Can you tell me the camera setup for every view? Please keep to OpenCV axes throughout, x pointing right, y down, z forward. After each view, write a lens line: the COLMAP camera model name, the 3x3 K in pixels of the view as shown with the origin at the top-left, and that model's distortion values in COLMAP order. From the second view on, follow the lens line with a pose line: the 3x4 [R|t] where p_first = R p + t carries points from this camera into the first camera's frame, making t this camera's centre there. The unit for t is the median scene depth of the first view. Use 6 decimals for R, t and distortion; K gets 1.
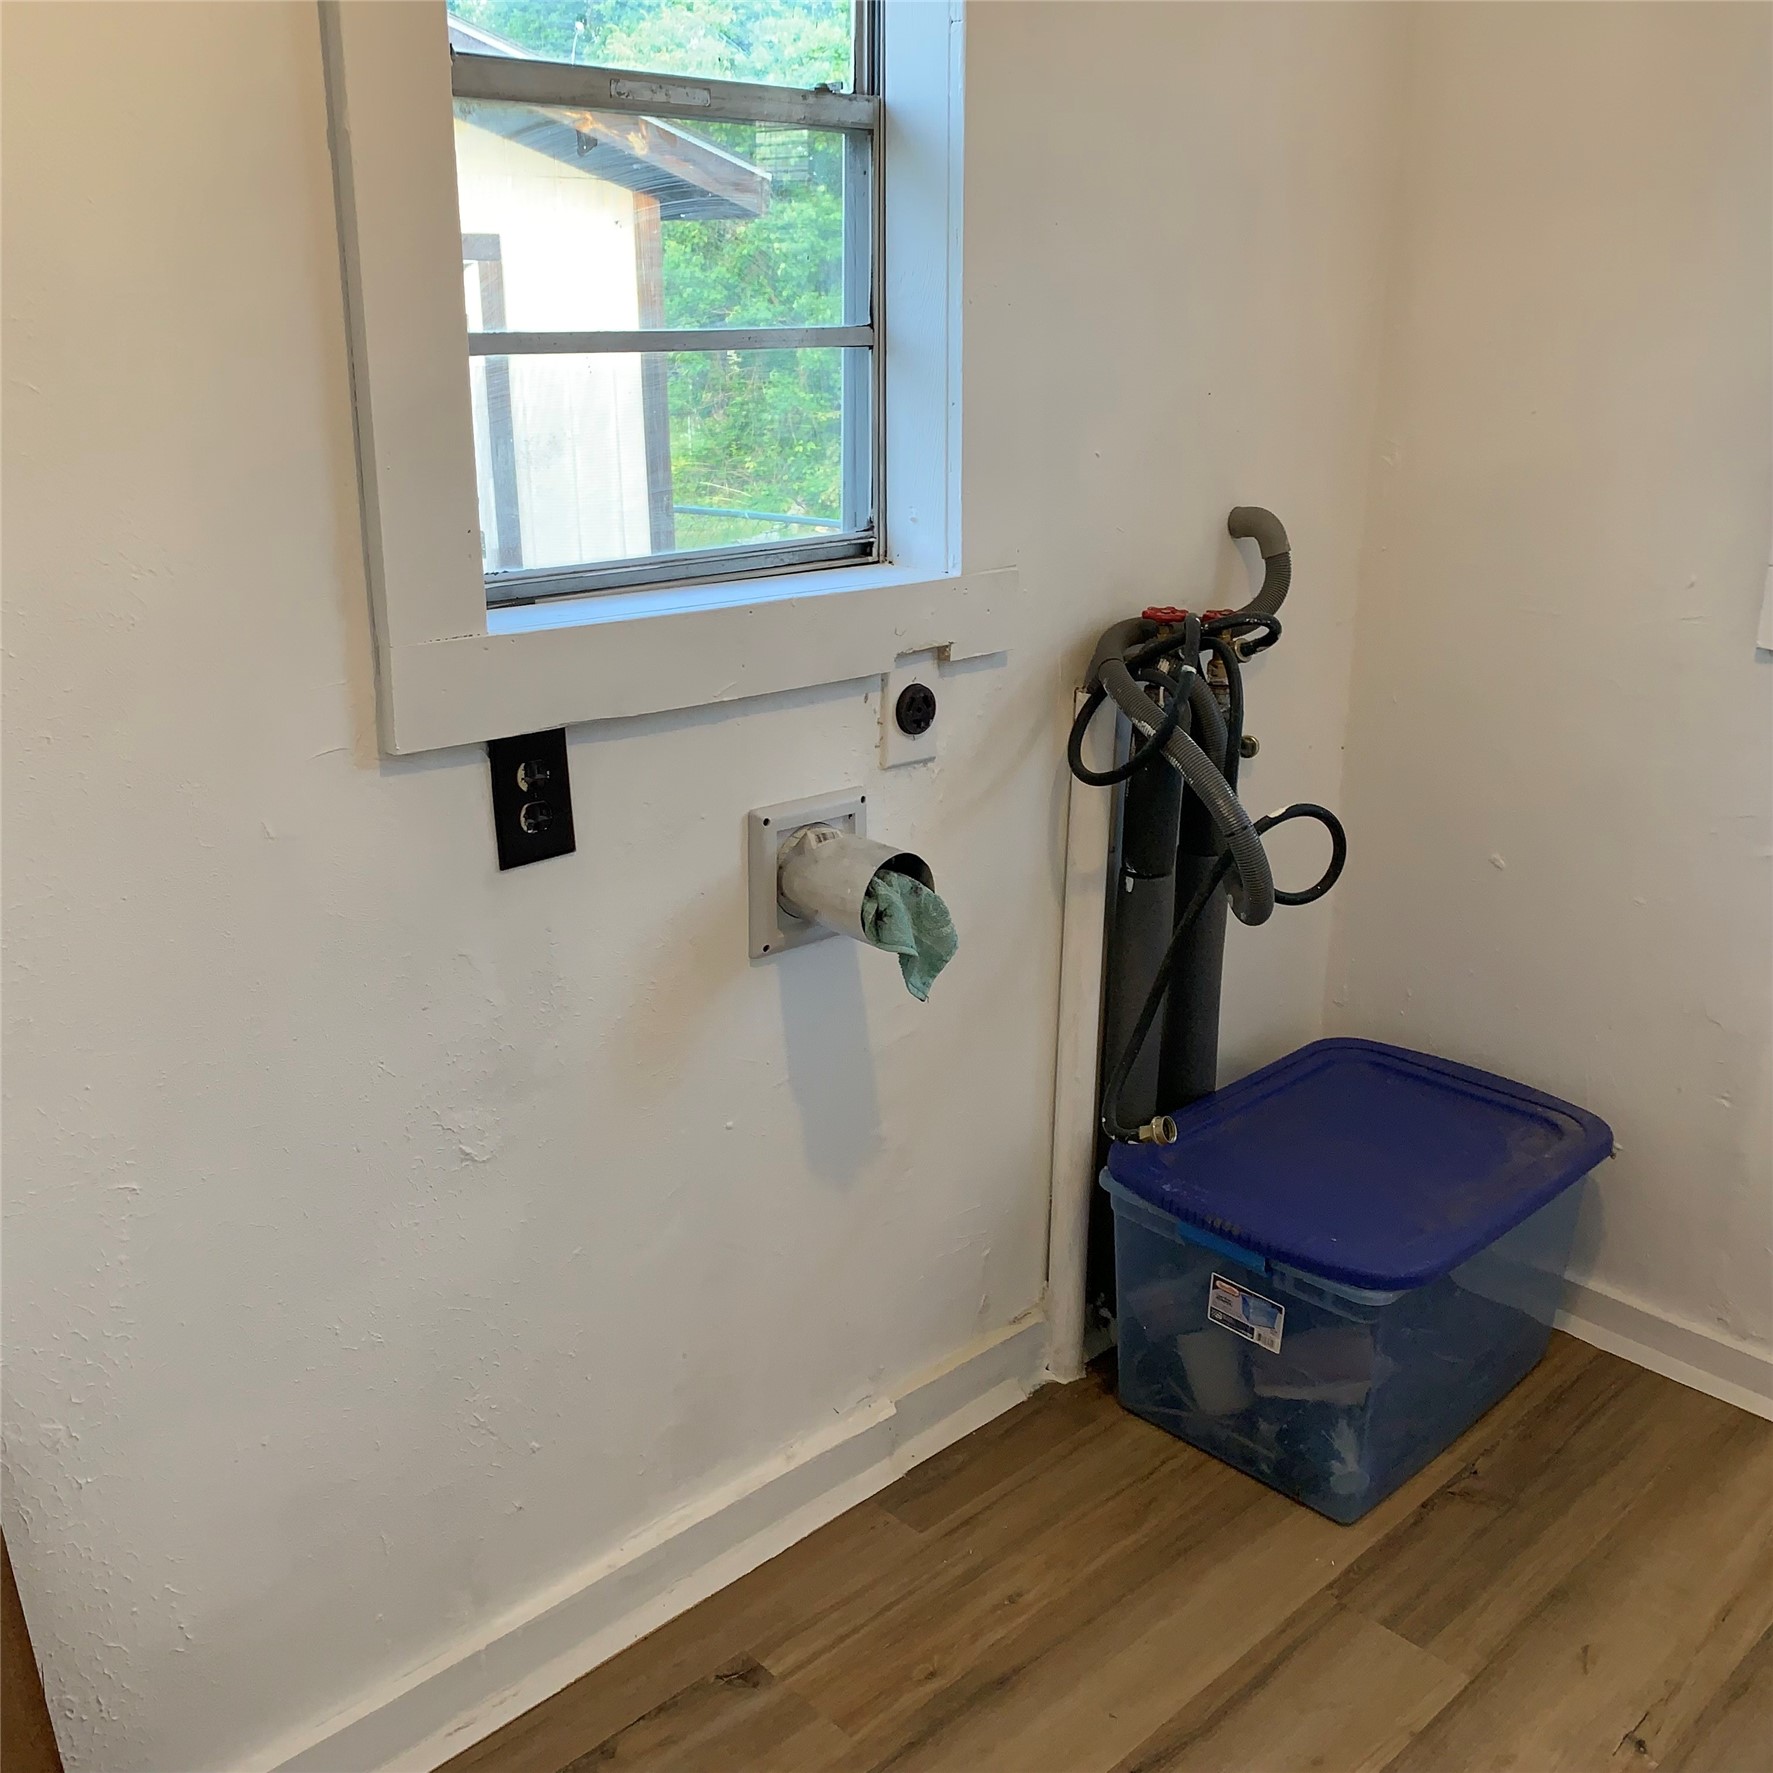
lens RADIAL K [[1797.2, 0, 911.6], [0, 1797.2, 867.1], [0, 0, 1]] dist [0.066798, -0.114773]
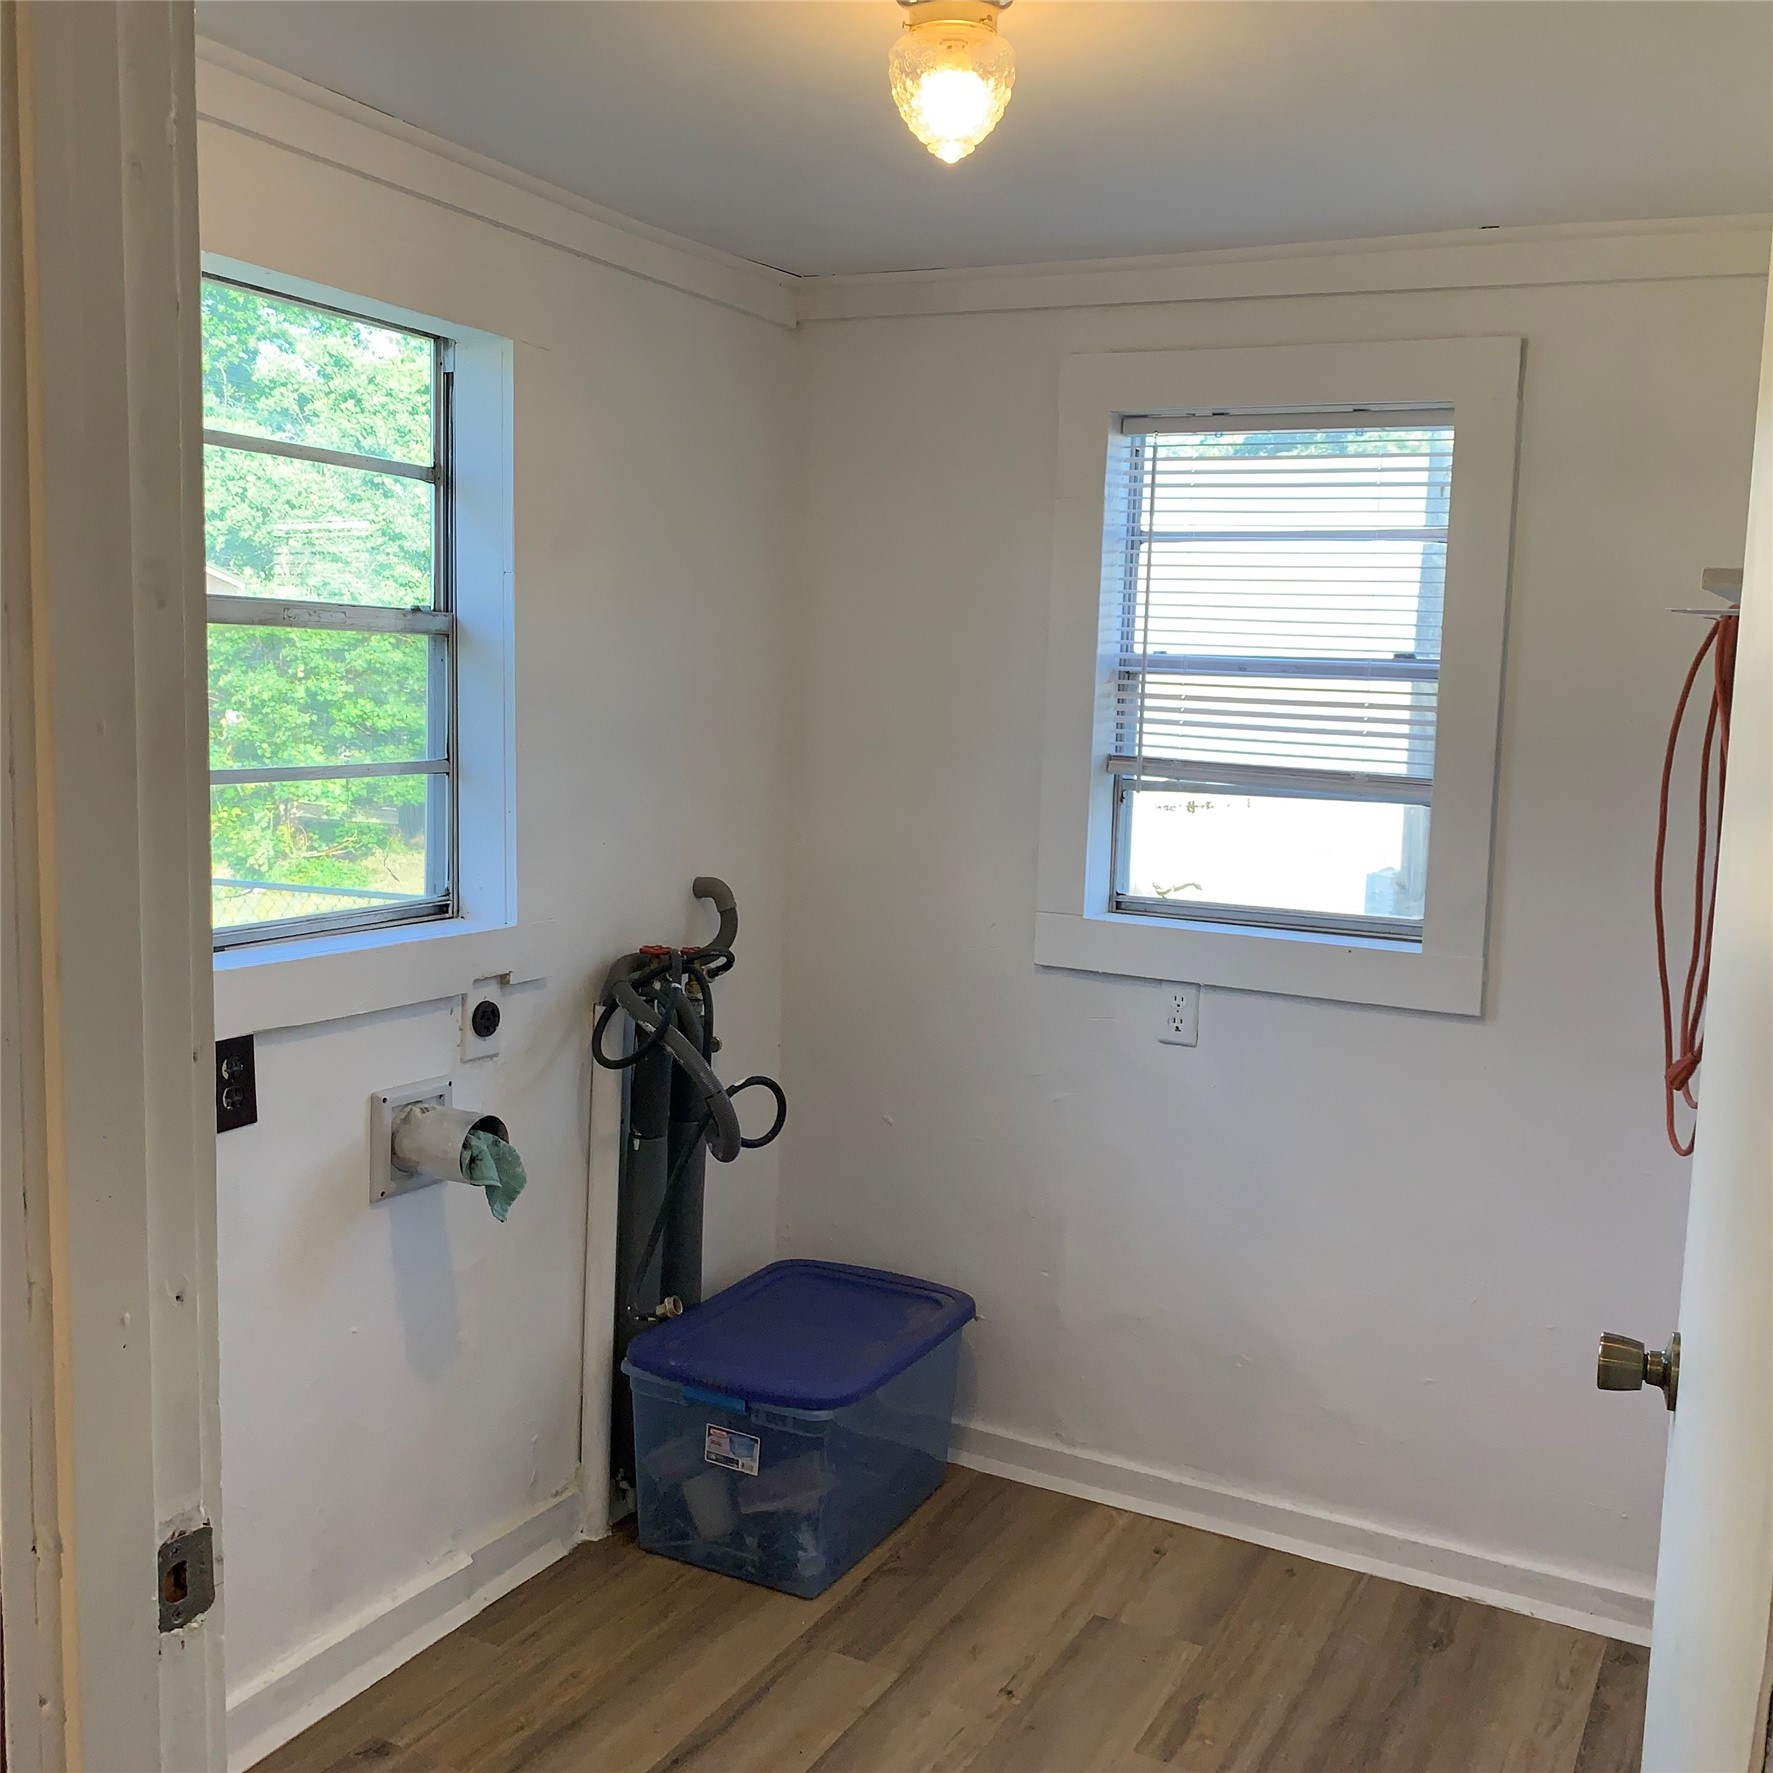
lens RADIAL K [[1797.2, 0, 911.6], [0, 1797.2, 867.1], [0, 0, 1]] dist [0.066798, -0.114773]
pose [[0.950393, -0.007573, 0.310958, -0.116241], [0.068249, 0.980420, -0.184713, 0.077559], [-0.303471, 0.196772, 0.932301, -0.435471]]
